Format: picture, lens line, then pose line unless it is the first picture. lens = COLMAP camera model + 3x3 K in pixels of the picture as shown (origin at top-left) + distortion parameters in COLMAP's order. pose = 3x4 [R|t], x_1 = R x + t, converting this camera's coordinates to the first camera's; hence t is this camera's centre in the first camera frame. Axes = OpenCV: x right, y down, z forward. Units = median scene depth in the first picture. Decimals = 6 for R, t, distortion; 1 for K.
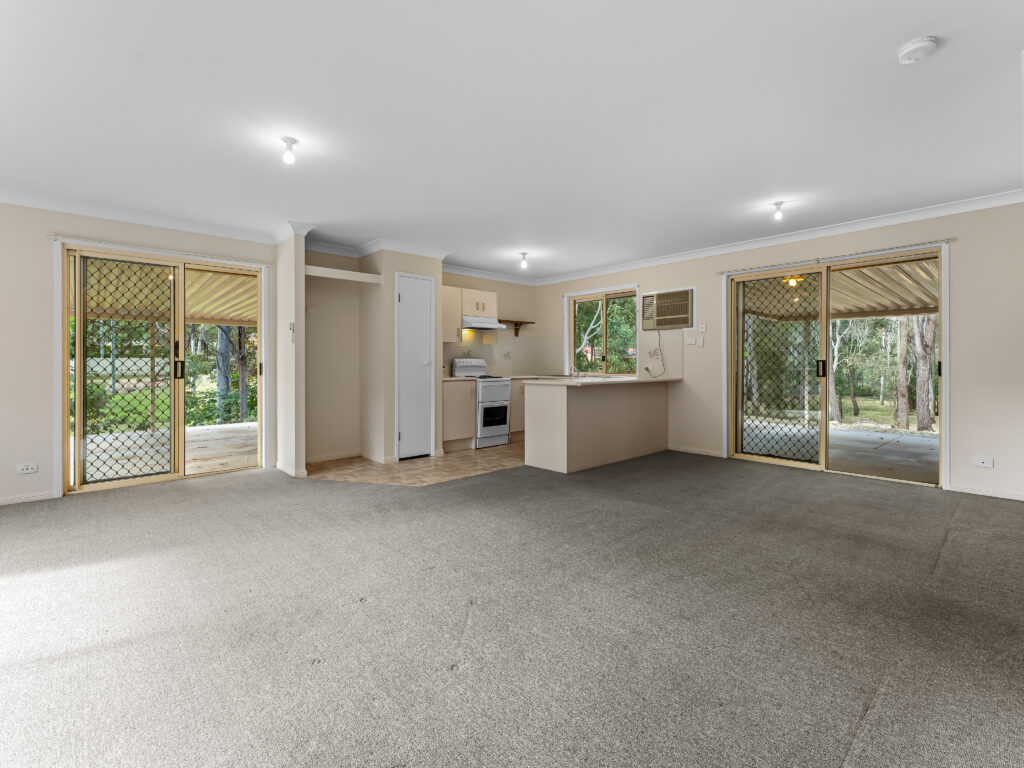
lens RADIAL K [[470.7, 0, 509.7], [0, 470.7, 360.5], [0, 0, 1]] dist [-0.002048, -0.000515]
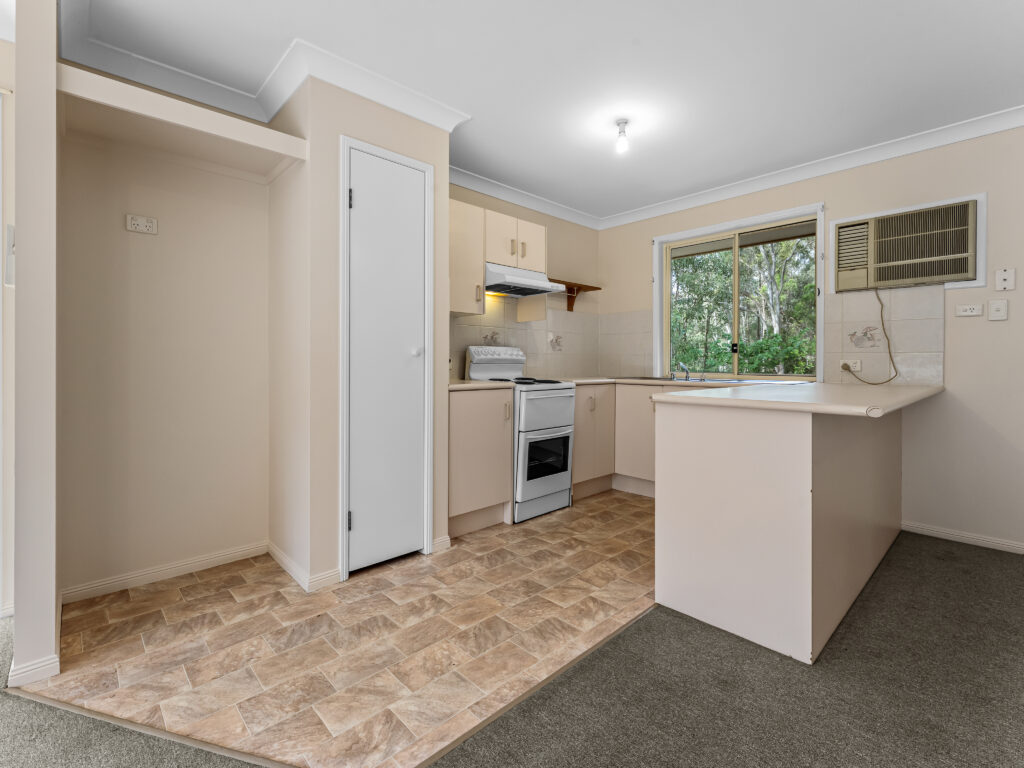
lens RADIAL K [[470.7, 0, 509.7], [0, 470.7, 360.5], [0, 0, 1]] dist [-0.002048, -0.000515]
pose [[0.999967, 0.004919, 0.006433, -0.079420], [-0.004957, 0.999971, 0.005820, 0.009583], [-0.006404, -0.005851, 0.999962, 0.496064]]
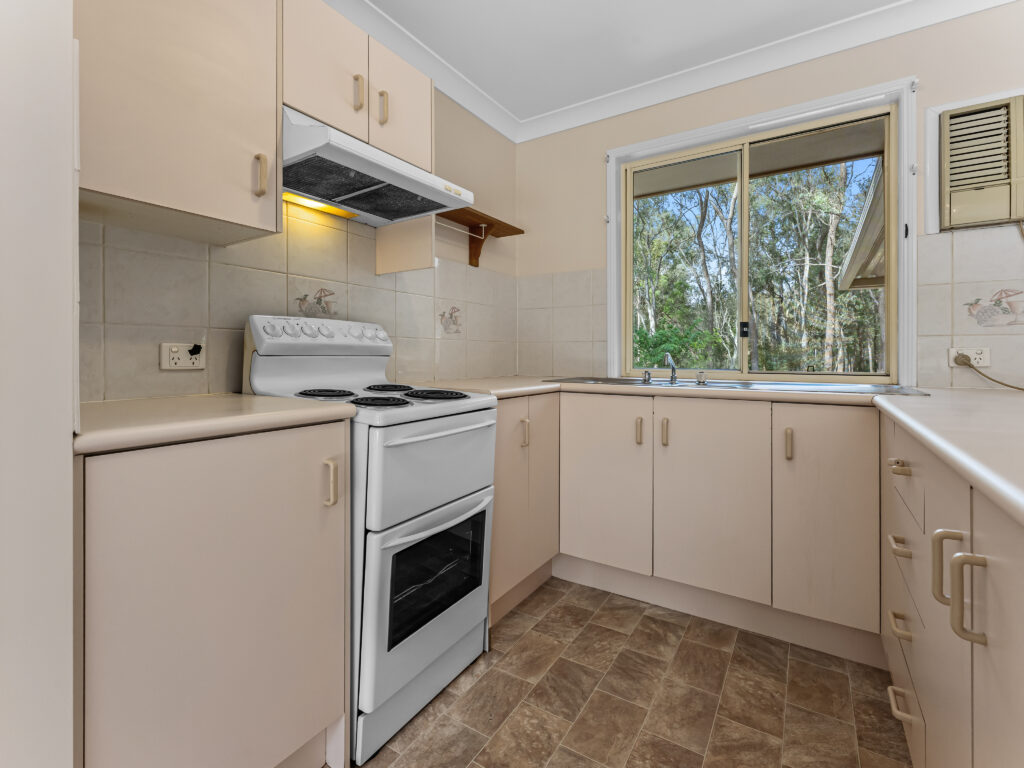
lens RADIAL K [[470.7, 0, 509.7], [0, 470.7, 360.5], [0, 0, 1]] dist [-0.002048, -0.000515]
pose [[0.968253, 0.000010, 0.249973, -0.056982], [-0.005093, 0.999793, 0.019688, 0.013929], [-0.249921, -0.020336, 0.968053, 0.795414]]
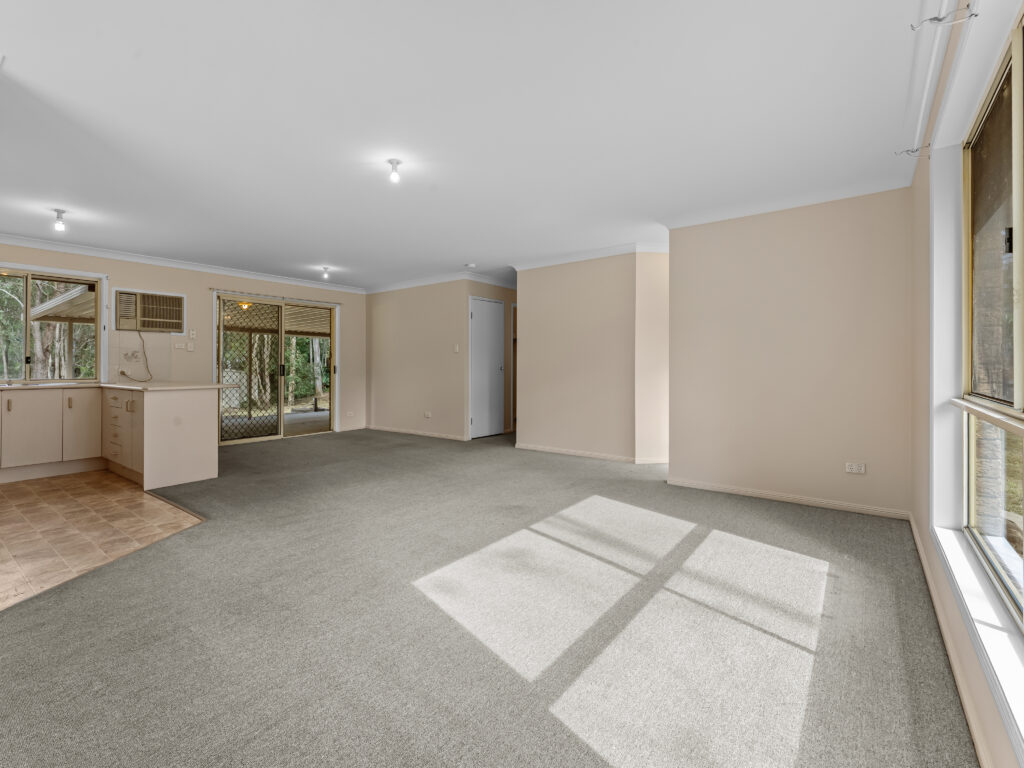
lens RADIAL K [[461.5, 0, 512.6], [0, 461.5, 362.9], [0, 0, 1]] dist [0.000979, 0.000163]
pose [[-0.182831, 0.009133, 0.983102, -0.727957], [-0.005983, 0.999928, -0.010402, 0.003712], [-0.983126, -0.007784, -0.182763, 0.429816]]
